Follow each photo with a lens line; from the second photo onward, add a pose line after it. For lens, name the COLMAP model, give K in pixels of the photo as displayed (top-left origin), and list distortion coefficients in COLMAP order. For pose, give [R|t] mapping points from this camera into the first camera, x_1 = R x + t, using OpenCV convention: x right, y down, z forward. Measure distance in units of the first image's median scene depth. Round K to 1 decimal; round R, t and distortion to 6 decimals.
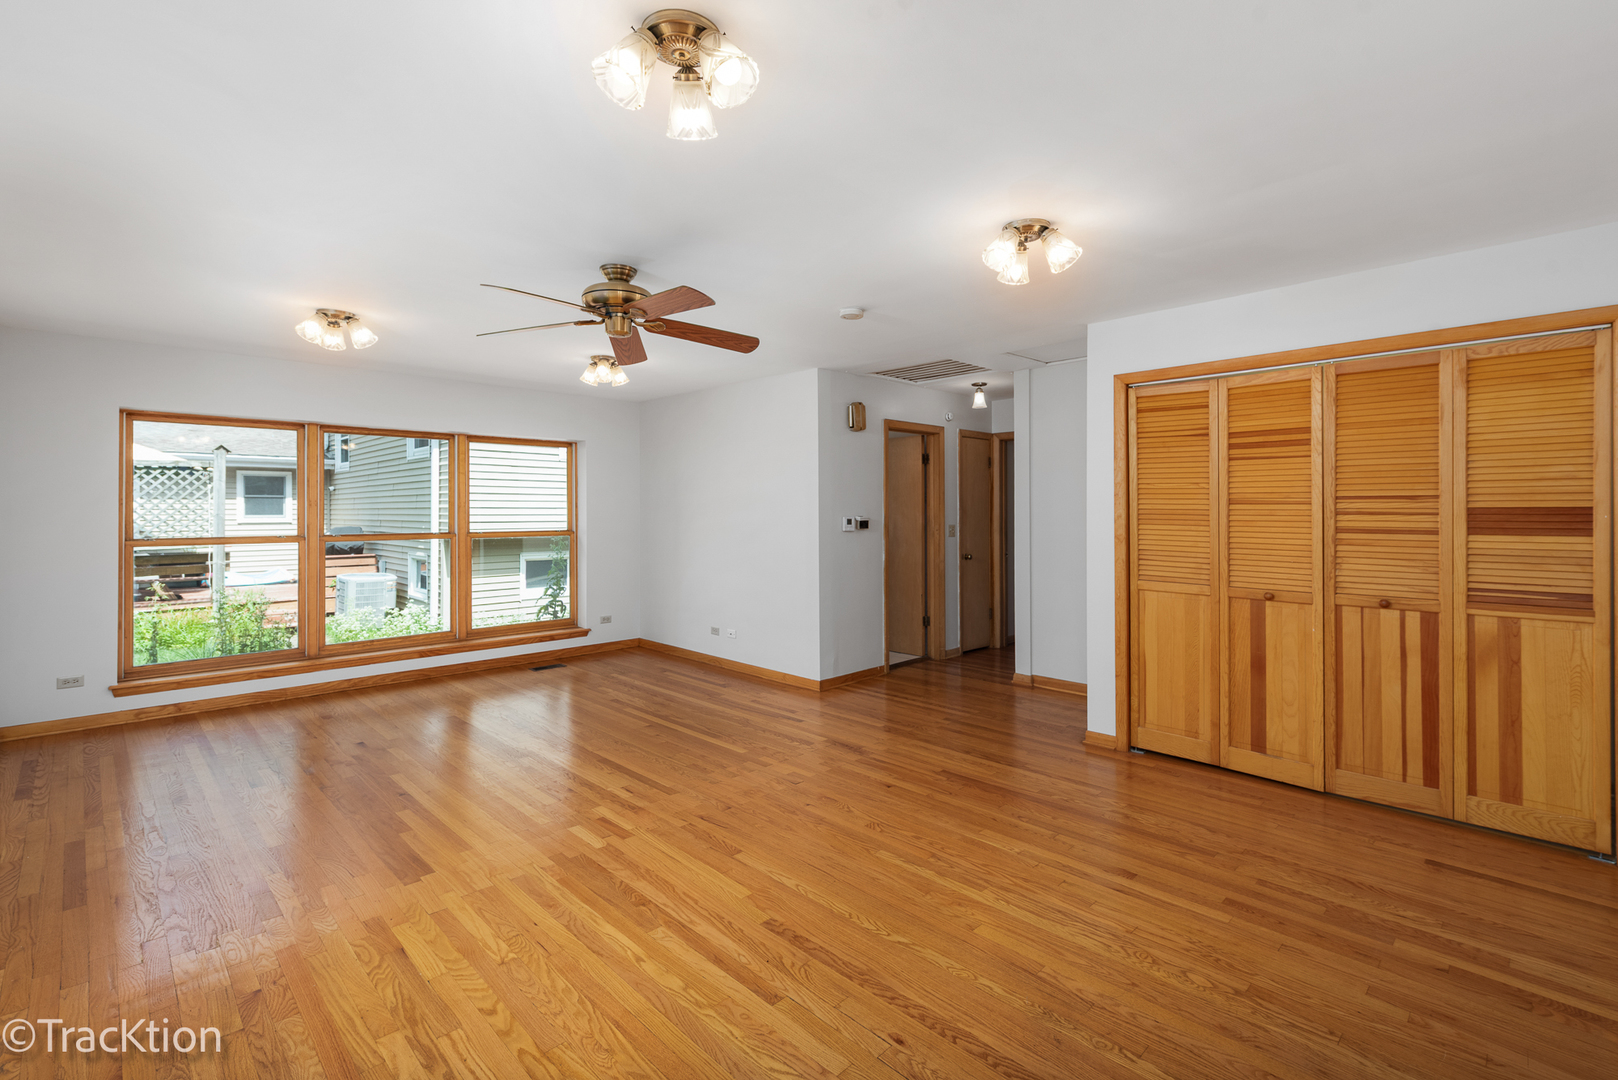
lens RADIAL K [[723.2, 0, 814.8], [0, 723.2, 513.2], [0, 0, 1]] dist [0.013819, -0.000474]
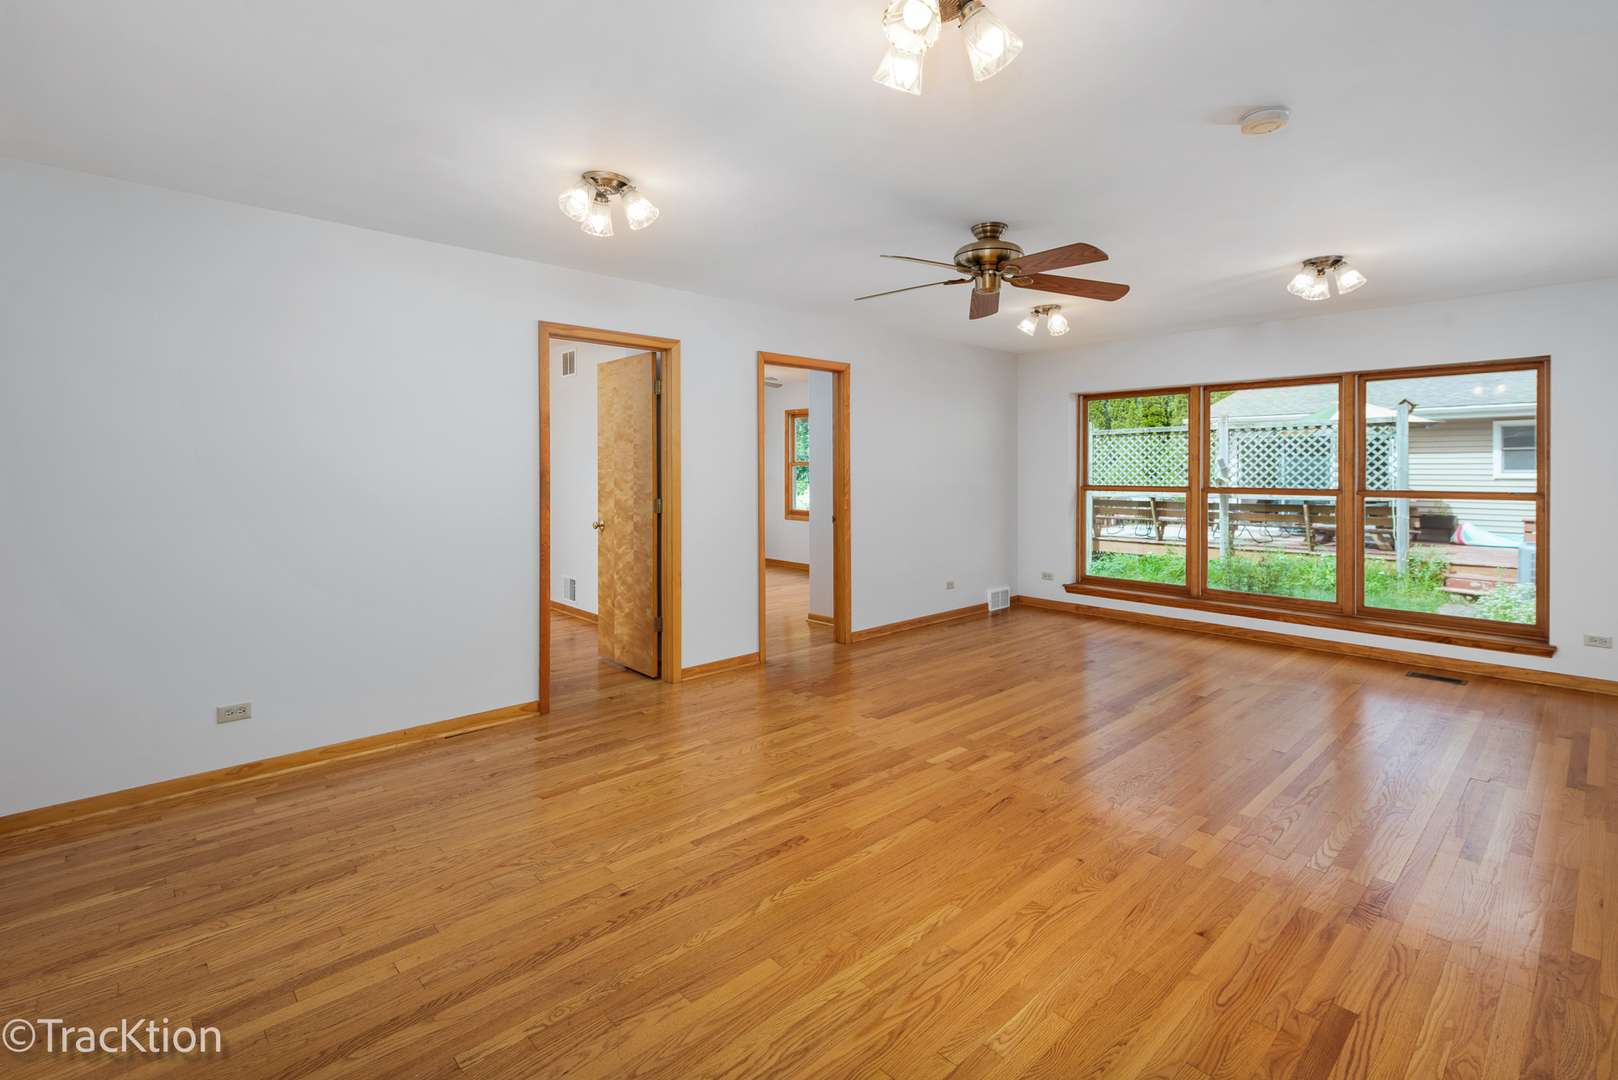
lens RADIAL K [[748.5, 0, 824.3], [0, 748.5, 468.8], [0, 0, 1]] dist [0.014426, -0.000677]
pose [[-0.022297, 0.002784, -0.999748, 0.463288], [-0.002239, 0.999993, 0.002834, 0.001507], [0.999749, 0.002301, -0.022291, 0.459908]]
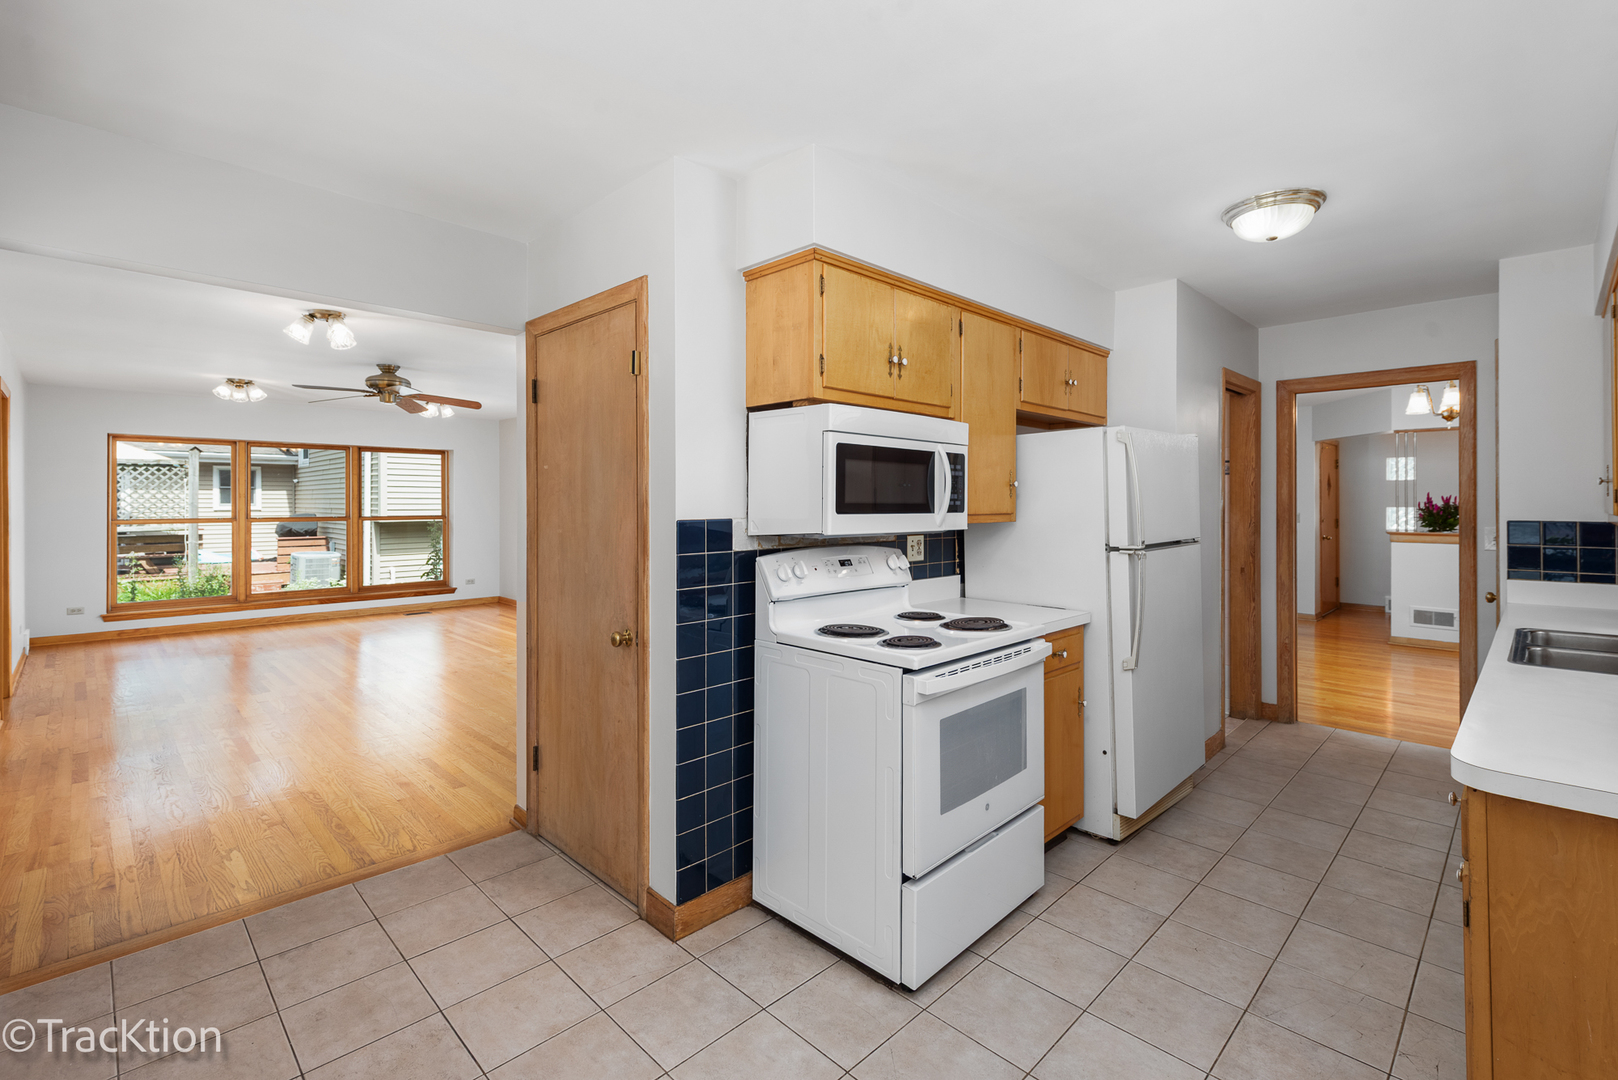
lens RADIAL K [[717.1, 0, 811.2], [0, 717.1, 504.3], [0, 0, 1]] dist [0.013392, 0.000224]
pose [[0.999991, 0.002812, 0.003322, 0.438382], [-0.002818, 0.999994, 0.001766, -0.002167], [-0.003317, -0.001775, 0.999993, -0.444235]]
